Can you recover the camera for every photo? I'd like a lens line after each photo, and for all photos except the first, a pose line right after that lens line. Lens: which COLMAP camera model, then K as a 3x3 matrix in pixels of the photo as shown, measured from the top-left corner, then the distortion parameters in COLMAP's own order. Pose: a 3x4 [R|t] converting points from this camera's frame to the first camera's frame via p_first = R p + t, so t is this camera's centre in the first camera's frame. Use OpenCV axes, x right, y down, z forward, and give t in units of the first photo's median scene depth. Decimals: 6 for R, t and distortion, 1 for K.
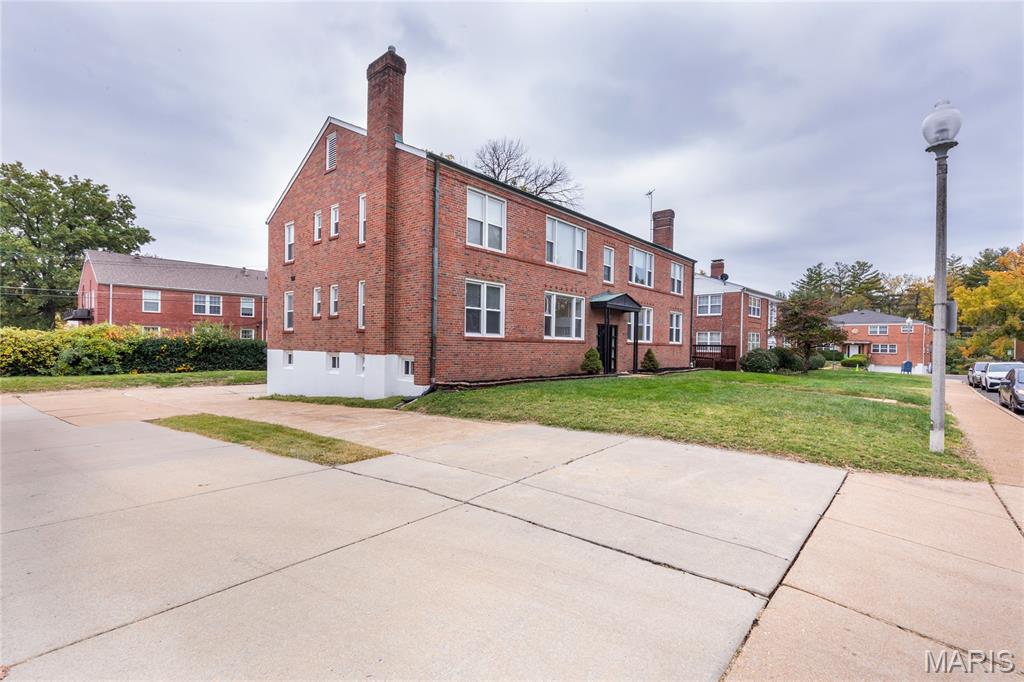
lens RADIAL K [[464.1, 0, 514.6], [0, 464.1, 345.8], [0, 0, 1]] dist [0.000566, -0.001713]
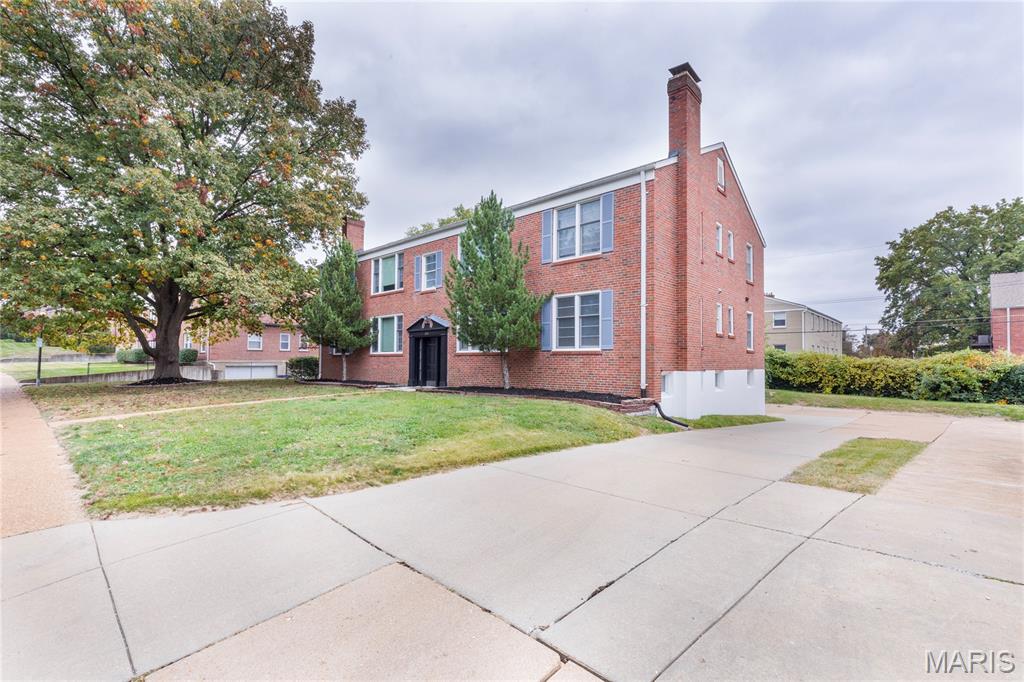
lens RADIAL K [[464.1, 0, 514.5], [0, 464.1, 346.6], [0, 0, 1]] dist [0.000566, -0.001713]
pose [[-0.088338, -0.051838, -0.994741, 0.183463], [-0.011783, 0.998629, -0.050994, 0.005756], [0.996021, 0.007216, -0.088828, 0.131496]]
